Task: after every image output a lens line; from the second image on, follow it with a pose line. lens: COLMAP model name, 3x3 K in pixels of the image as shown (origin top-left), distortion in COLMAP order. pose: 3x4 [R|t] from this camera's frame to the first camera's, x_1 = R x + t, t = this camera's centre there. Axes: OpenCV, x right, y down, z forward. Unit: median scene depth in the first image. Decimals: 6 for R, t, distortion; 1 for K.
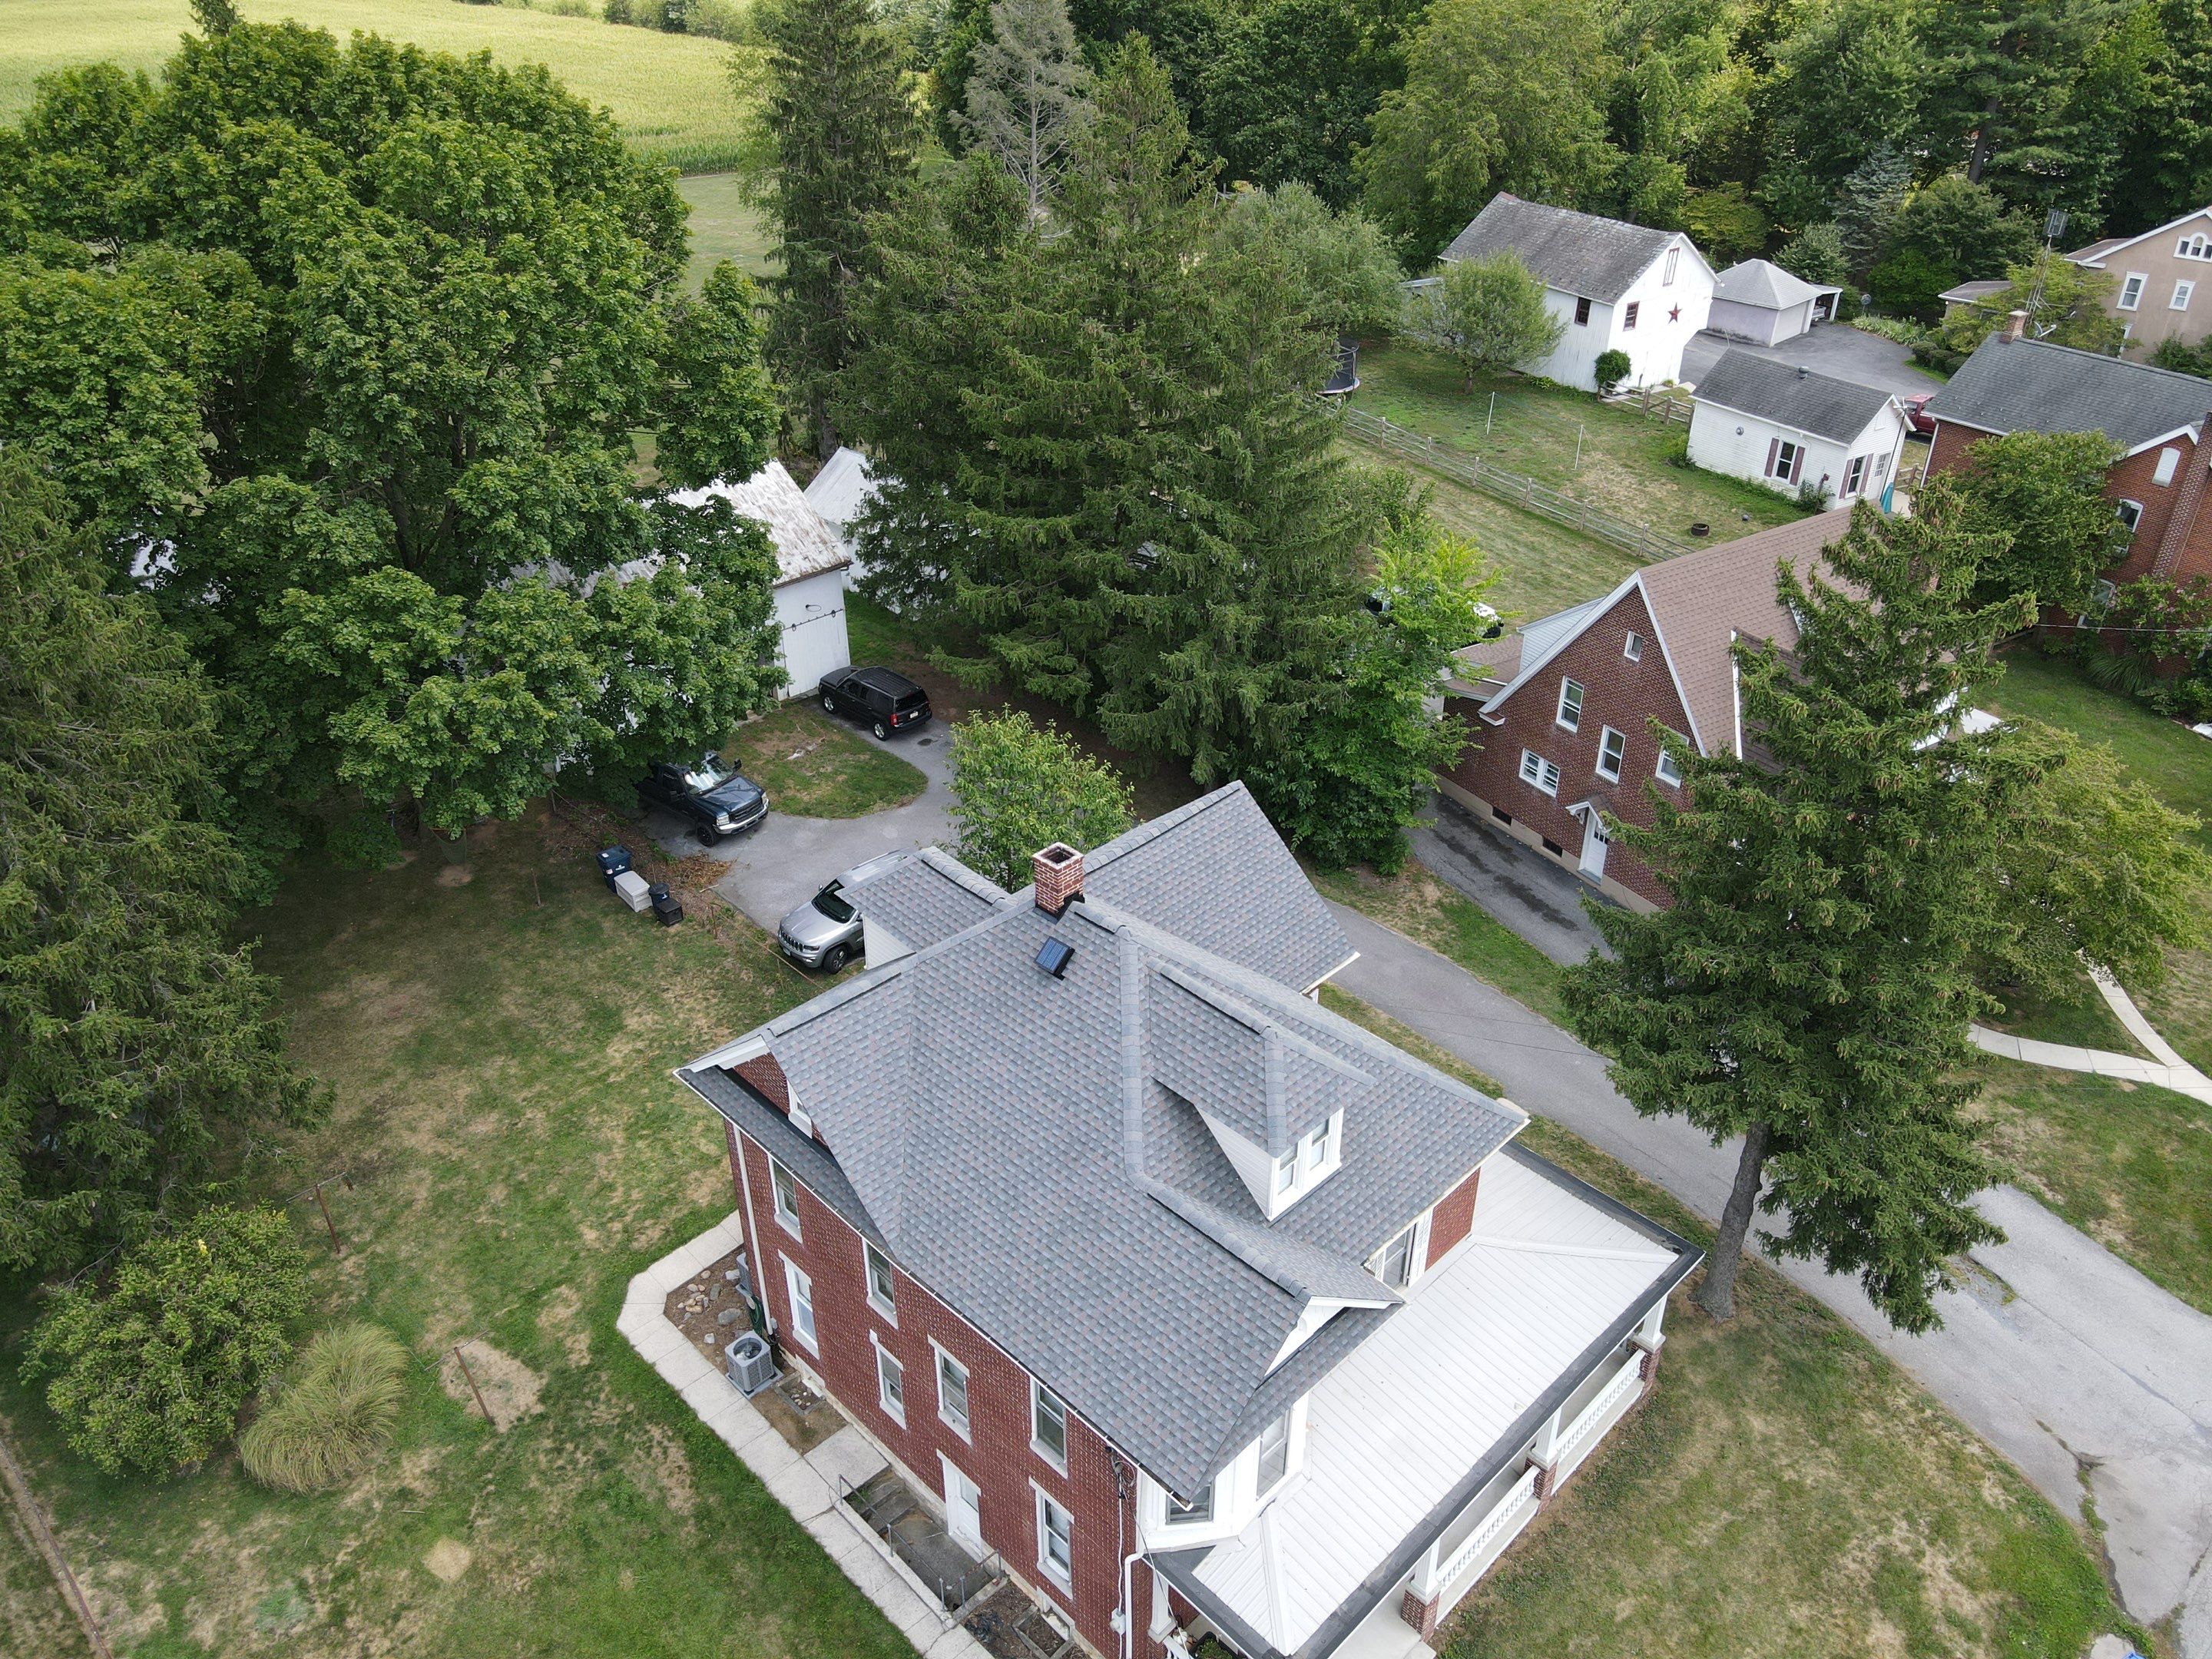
lens RADIAL K [[1630.1, 0, 1116.4], [0, 1630.1, 841.6], [0, 0, 1]] dist [-0.008929, 0.057760]
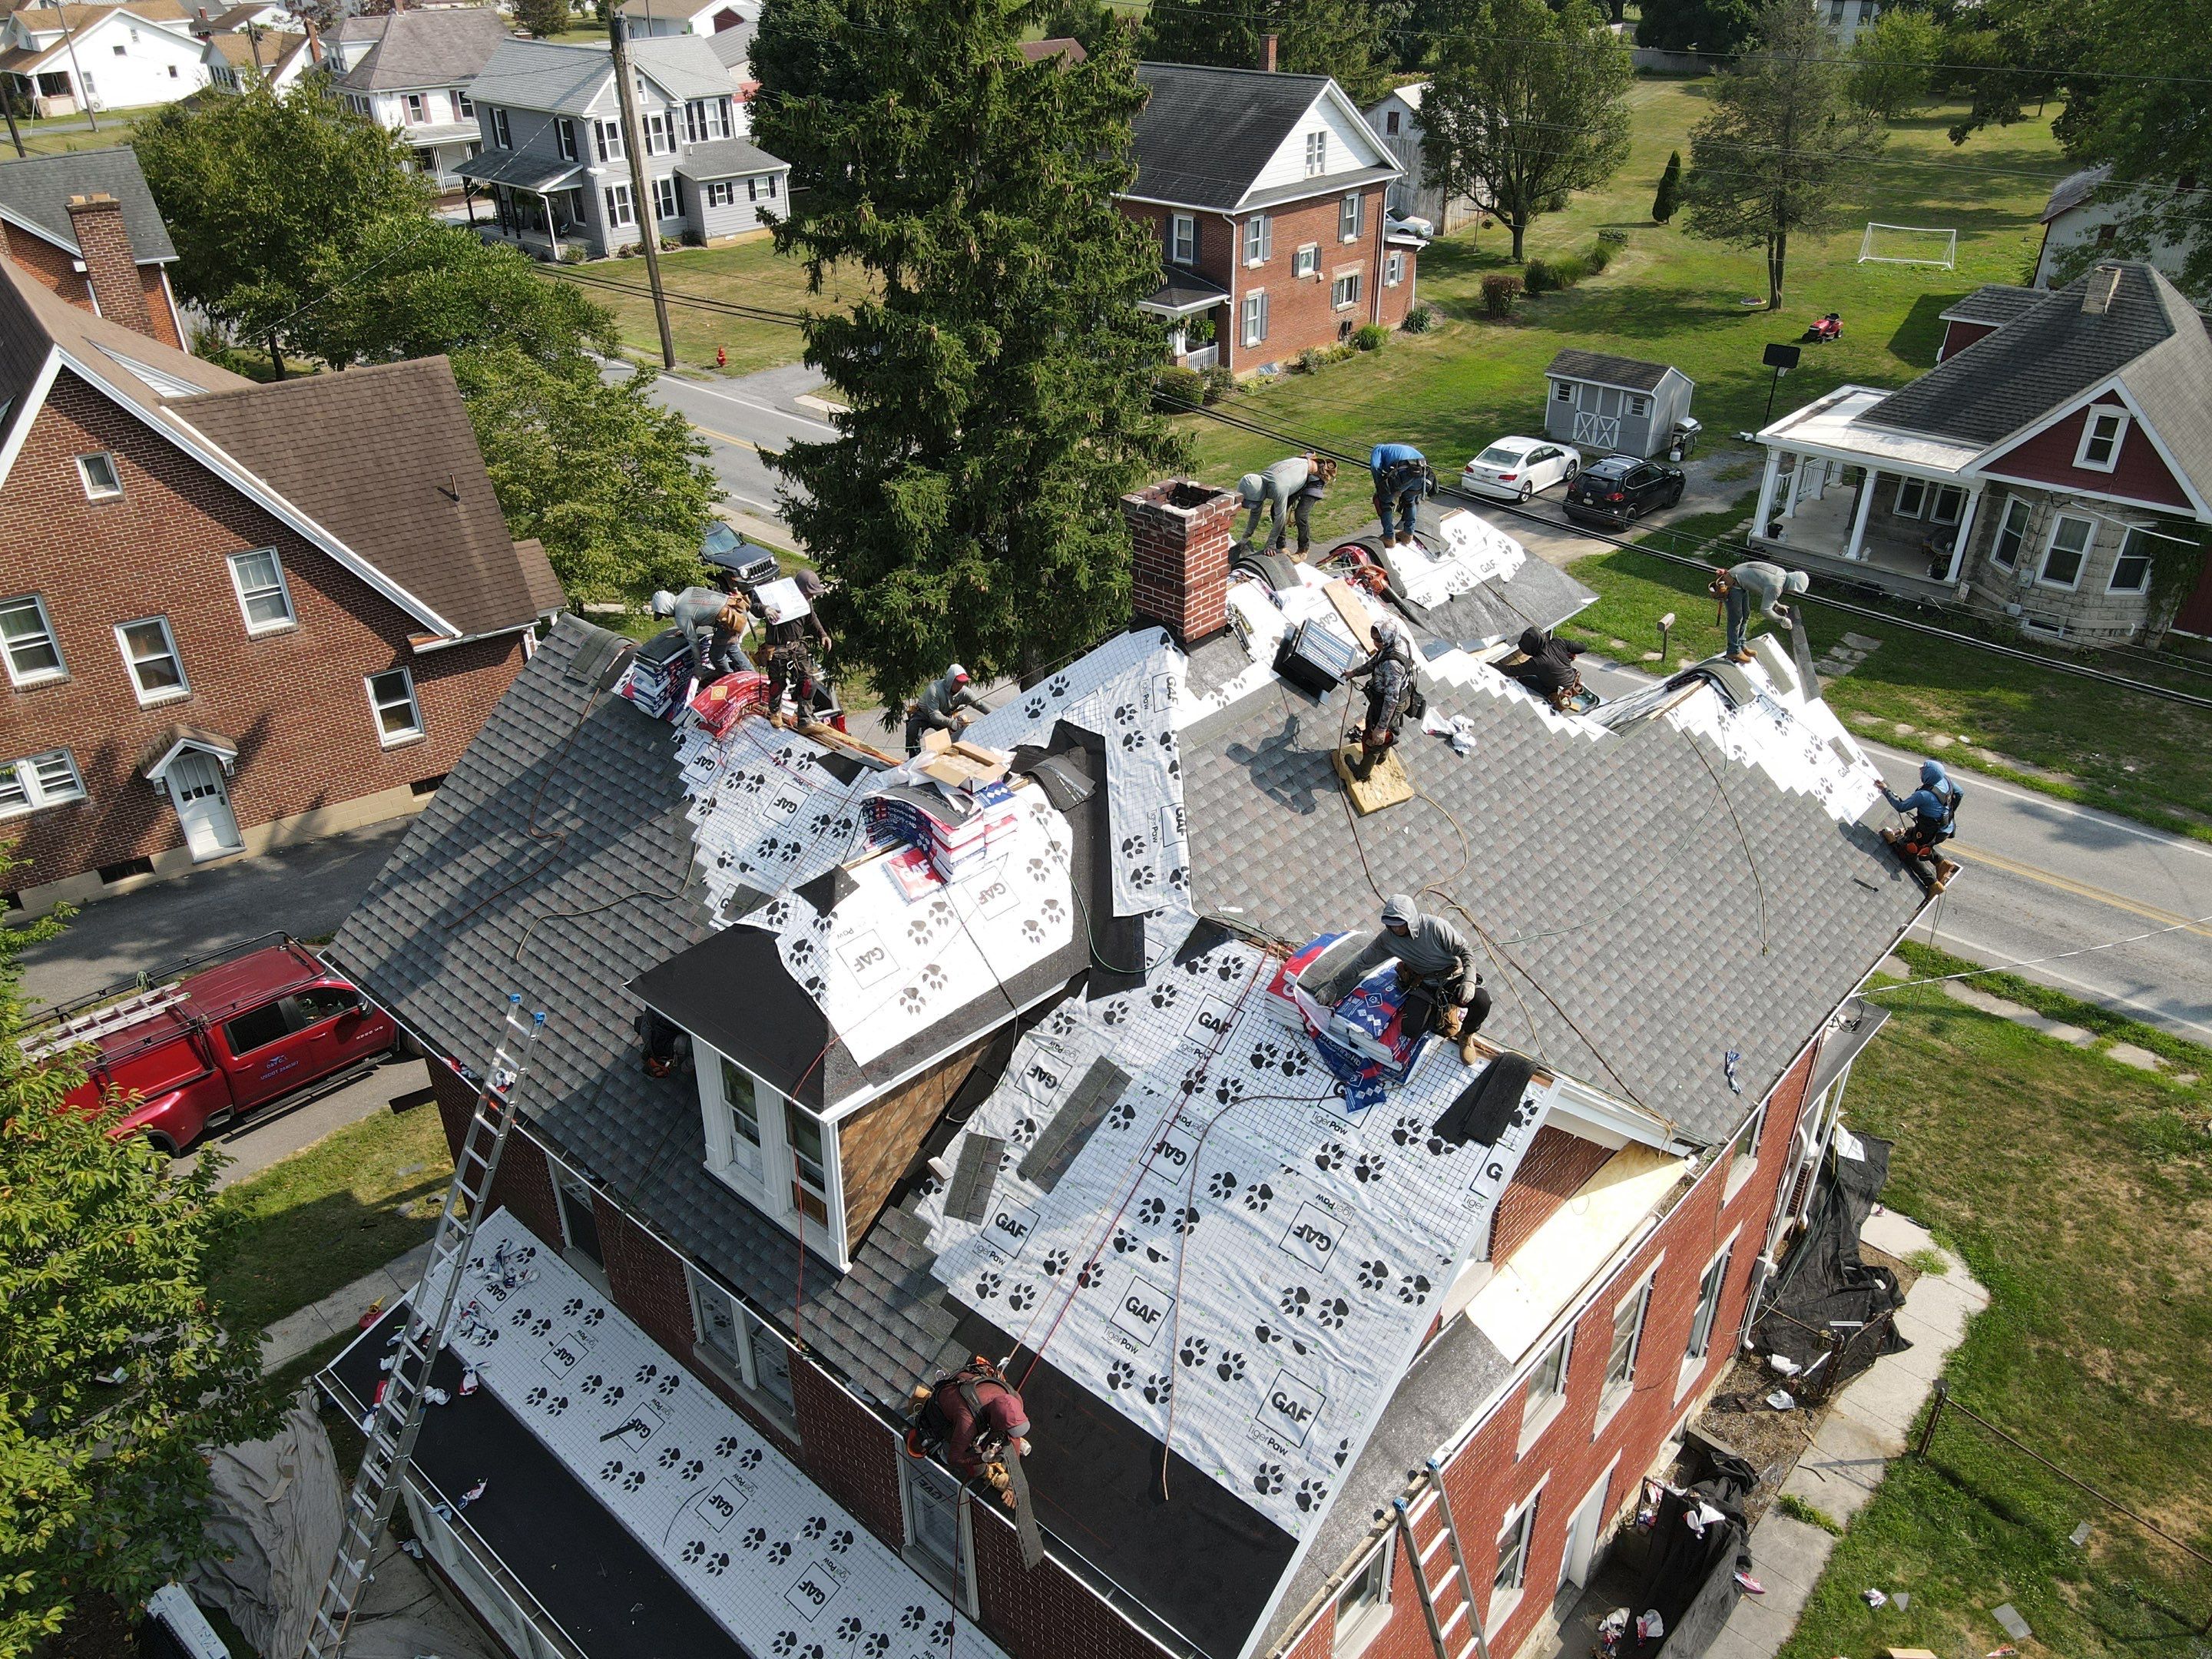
lens RADIAL K [[1629.5, 0, 1114.5], [0, 1629.5, 831.1], [0, 0, 1]] dist [0.005975, 0.012768]
pose [[-0.054678, -0.505549, 0.861063, -0.394900], [0.532247, 0.714870, 0.453514, -0.124150], [-0.844822, 0.483095, 0.229989, 0.733760]]
